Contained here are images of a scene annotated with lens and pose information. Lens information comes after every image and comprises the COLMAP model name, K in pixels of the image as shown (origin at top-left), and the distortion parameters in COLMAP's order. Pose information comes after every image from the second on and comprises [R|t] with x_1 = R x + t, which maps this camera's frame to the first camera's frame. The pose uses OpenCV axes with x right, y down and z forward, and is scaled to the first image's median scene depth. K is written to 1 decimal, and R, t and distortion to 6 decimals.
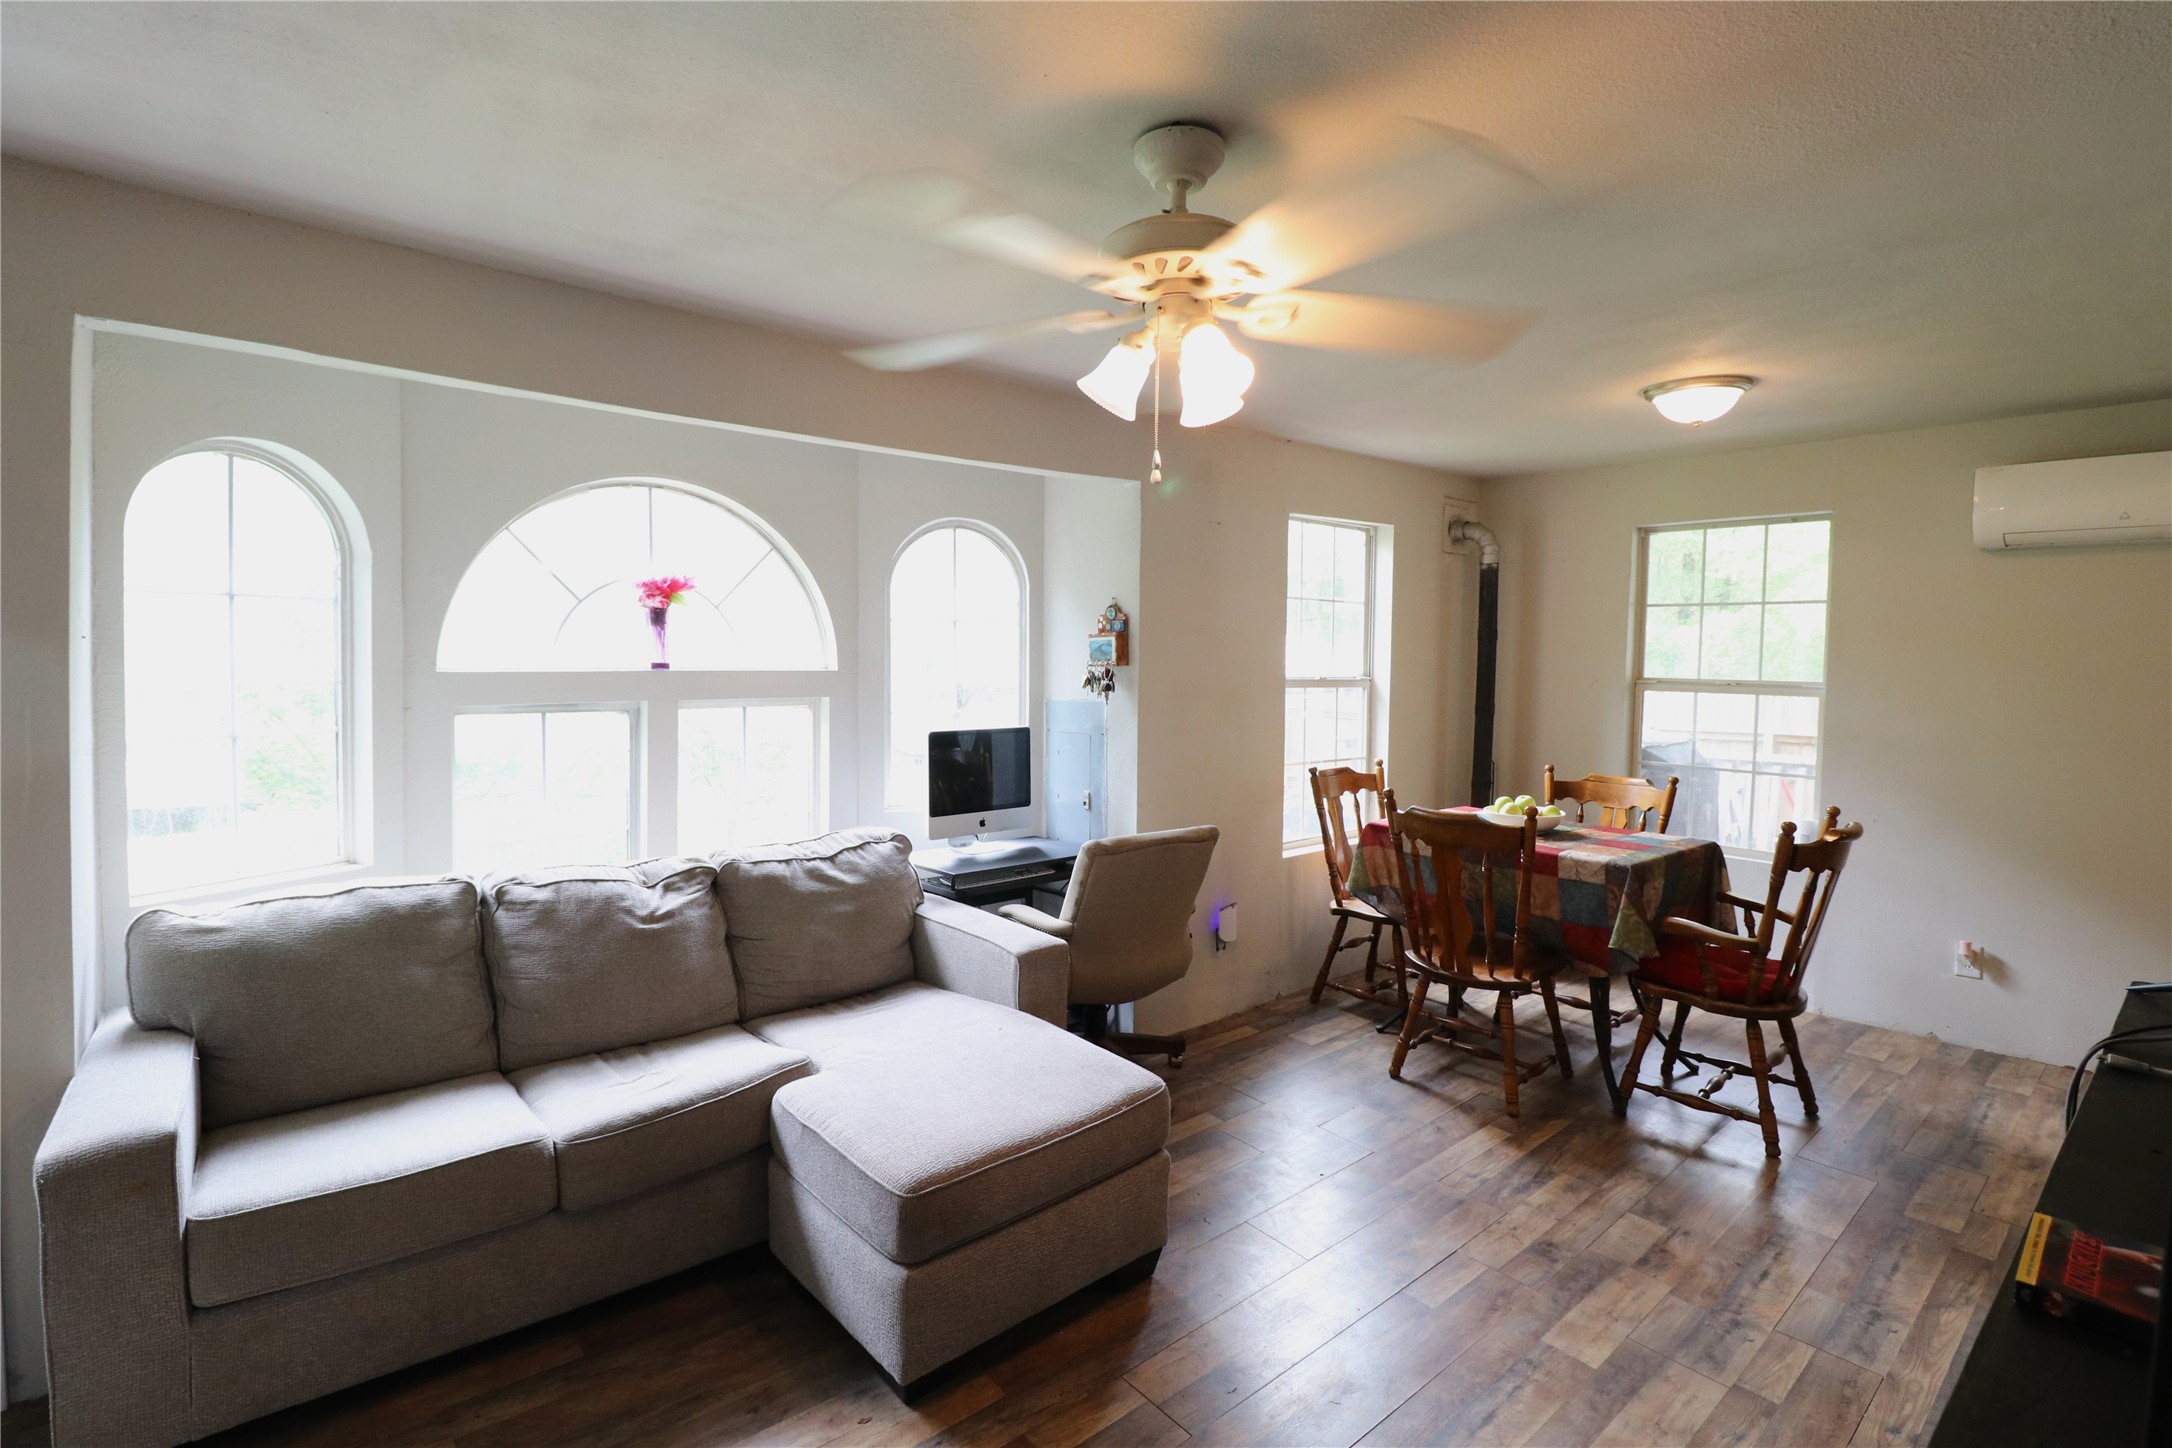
lens RADIAL K [[1002.7, 0, 1090.9], [0, 1002.7, 689.6], [0, 0, 1]] dist [-0.001391, -0.001819]
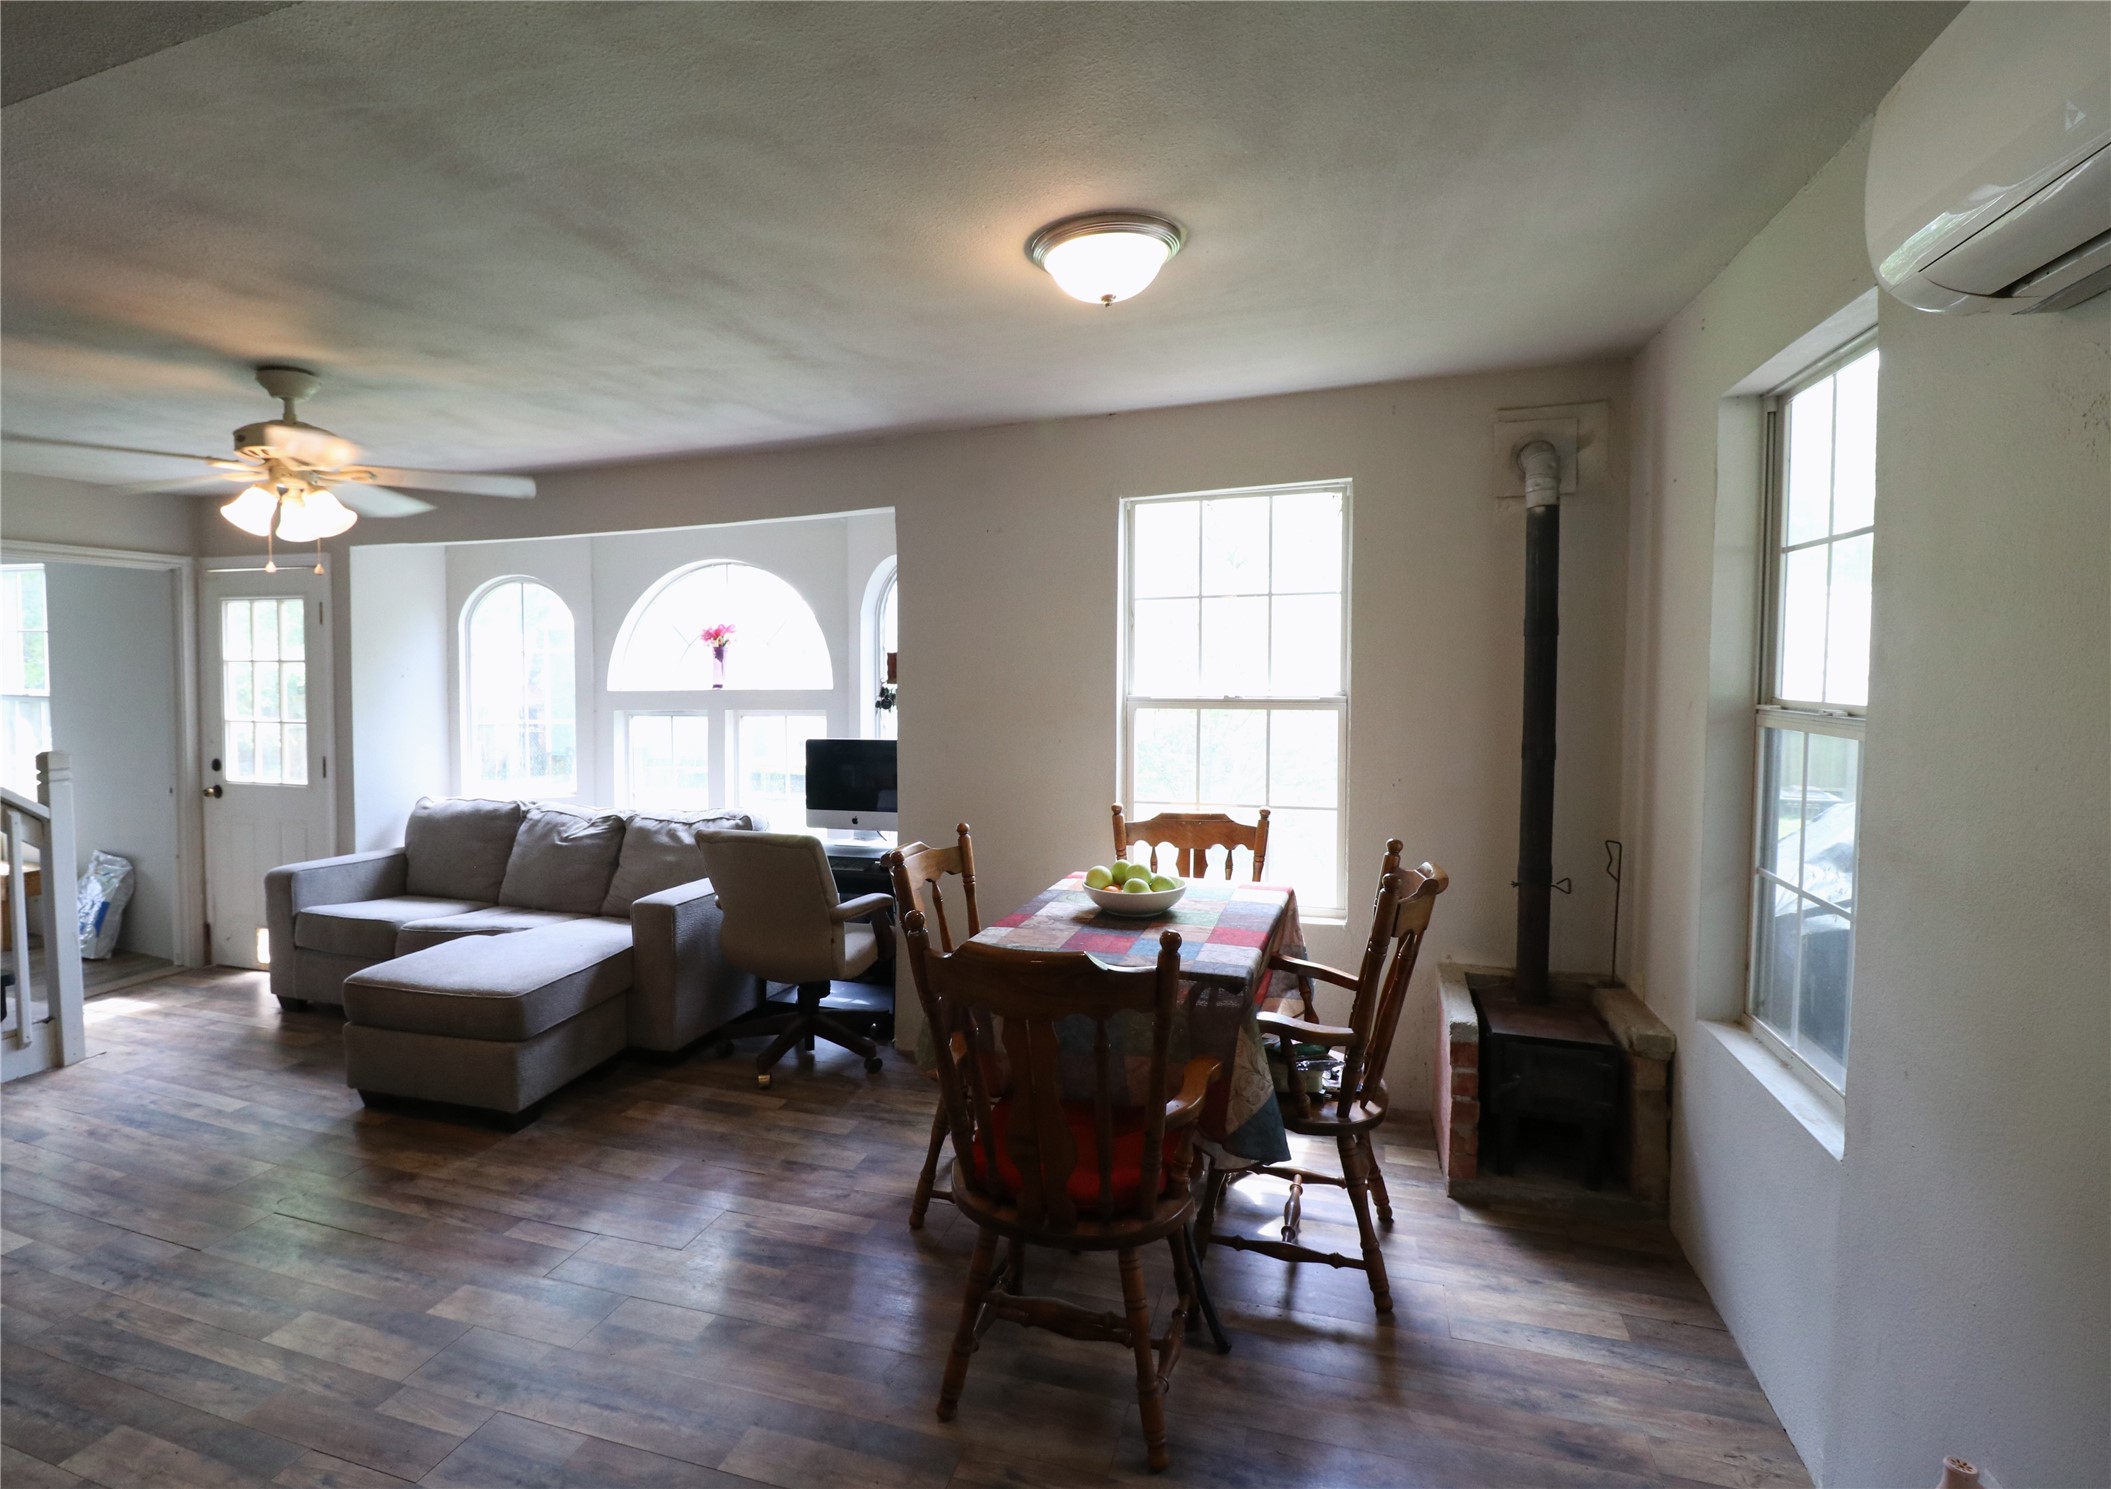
lens RADIAL K [[1020.5, 0, 993.8], [0, 1020.5, 722.6], [0, 0, 1]] dist [-0.017332, -0.000176]
pose [[0.517249, 0.024450, -0.855485, 1.079786], [-0.014894, 0.999698, 0.019566, -0.005804], [0.855705, 0.002621, 0.517457, 0.584283]]
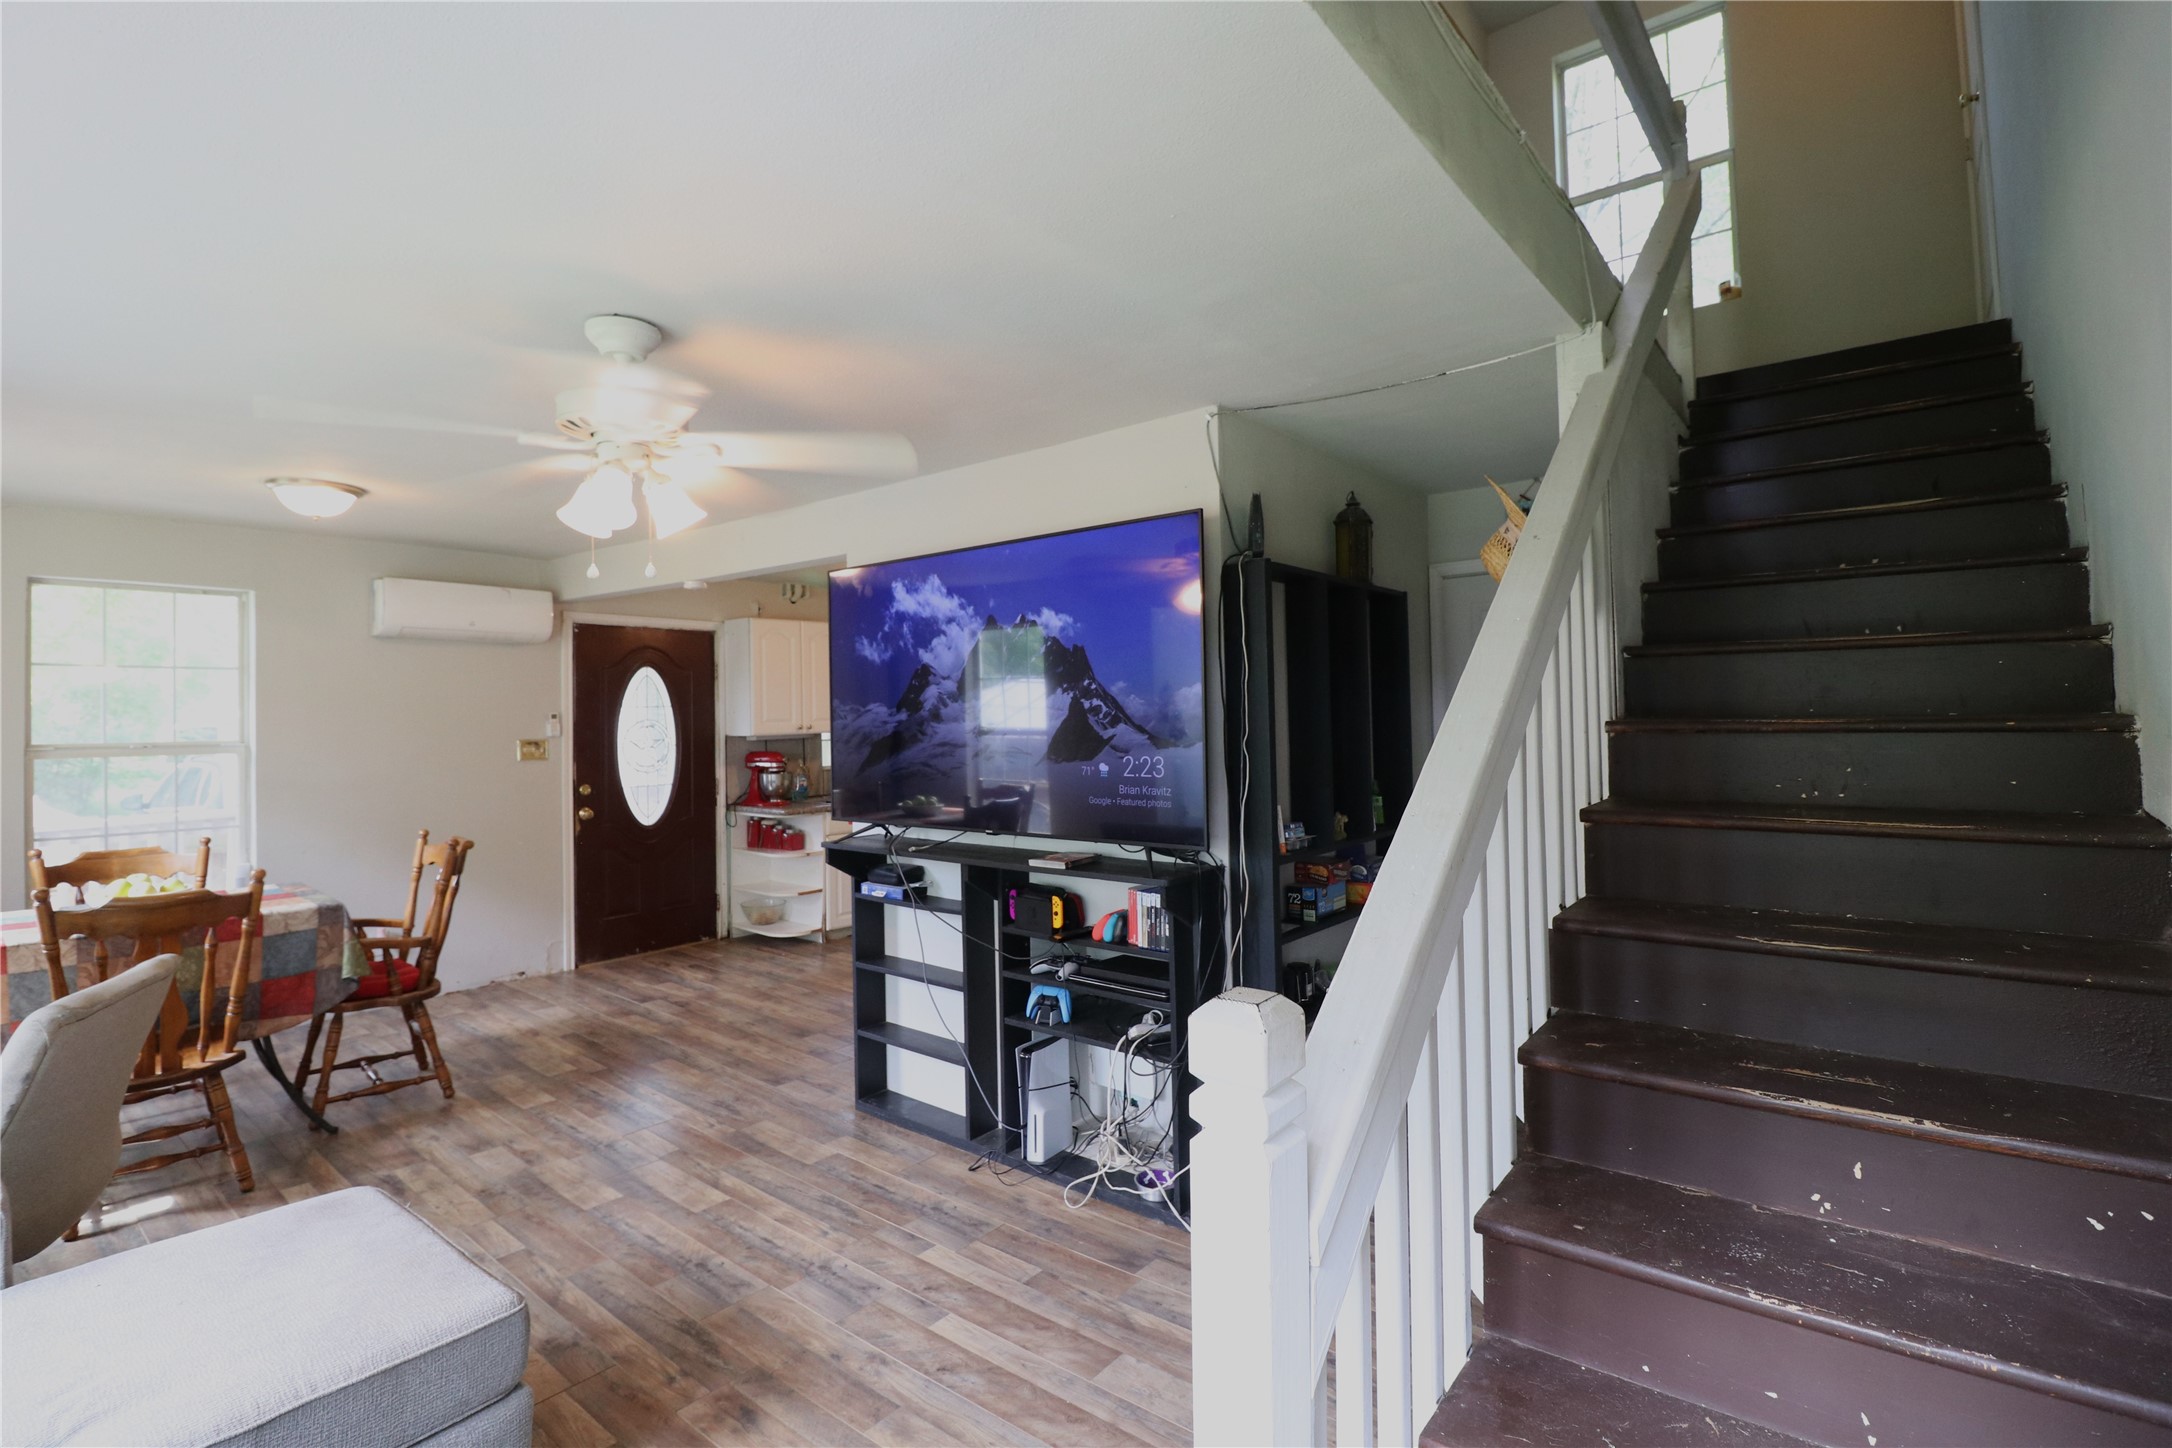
lens RADIAL K [[1002.7, 0, 1066.5], [0, 1002.7, 704.8], [0, 0, 1]] dist [-0.001391, -0.001819]
pose [[-0.175532, 0.001792, 0.984472, -0.655033], [0.049443, 0.998752, 0.006998, -0.013057], [-0.983231, 0.049904, -0.175401, 0.356889]]
